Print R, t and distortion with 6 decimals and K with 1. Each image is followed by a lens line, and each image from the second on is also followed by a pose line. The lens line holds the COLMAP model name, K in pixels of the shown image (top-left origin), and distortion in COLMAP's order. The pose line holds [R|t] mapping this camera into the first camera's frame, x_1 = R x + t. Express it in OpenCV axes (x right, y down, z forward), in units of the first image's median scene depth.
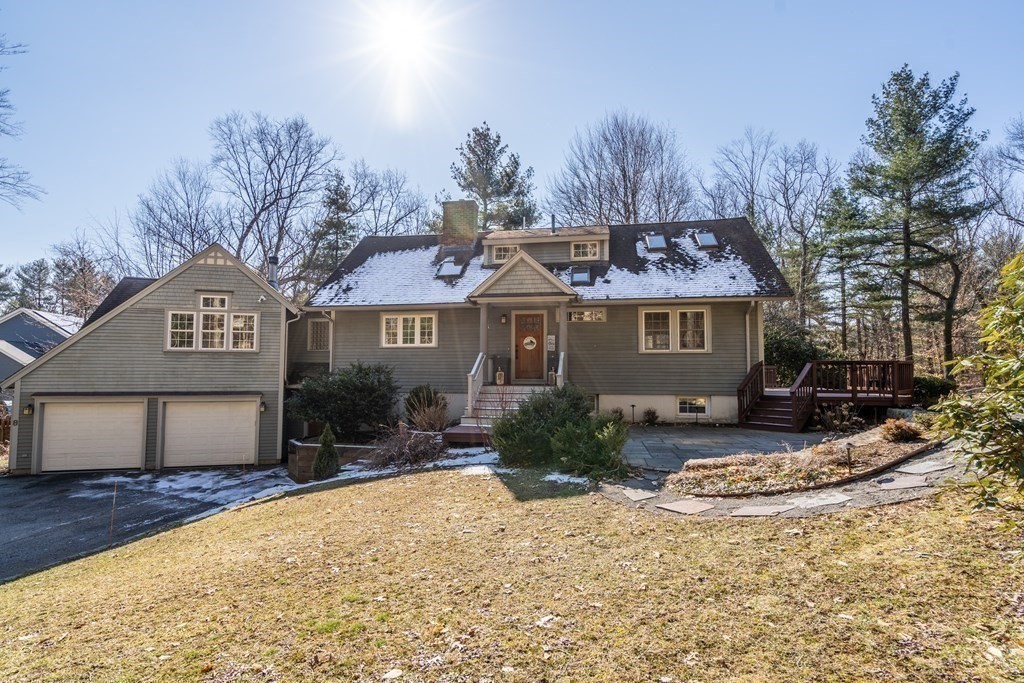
lens RADIAL K [[505.7, 0, 512.0], [0, 505.7, 341.5], [0, 0, 1]] dist [0.000853, 0.000073]
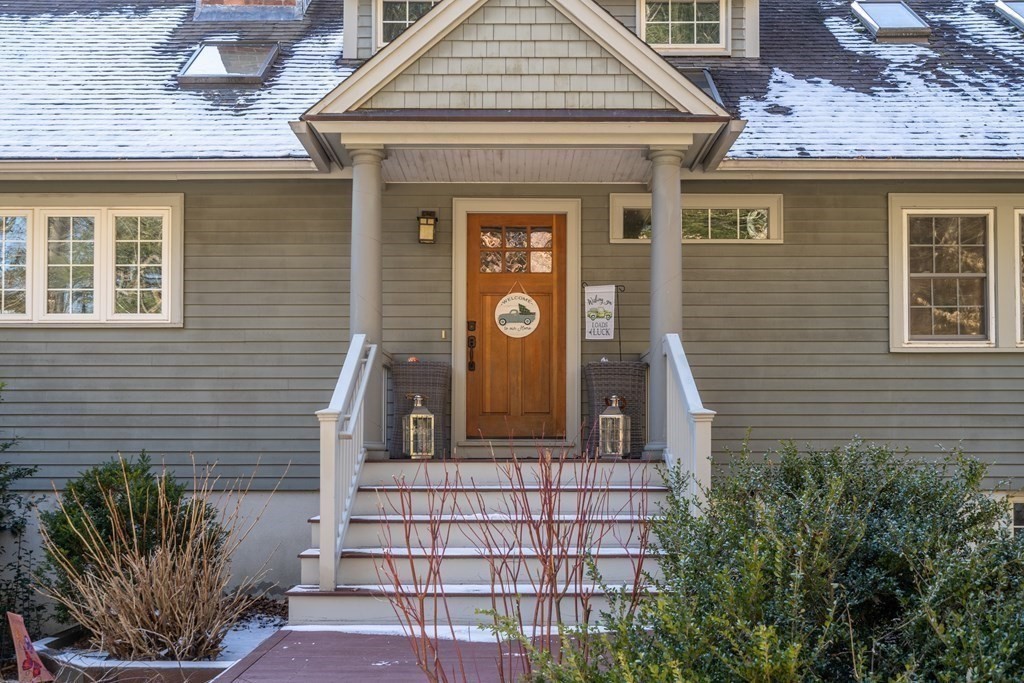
lens RADIAL K [[1008.4, 0, 512.8], [0, 1008.4, 424.1], [0, 0, 1]] dist [0.005072, -0.006054]
pose [[0.984244, 0.002250, 0.176803, -0.068492], [-0.008189, 0.999426, 0.032869, 0.046148], [-0.176627, -0.033799, 0.983697, 0.438789]]
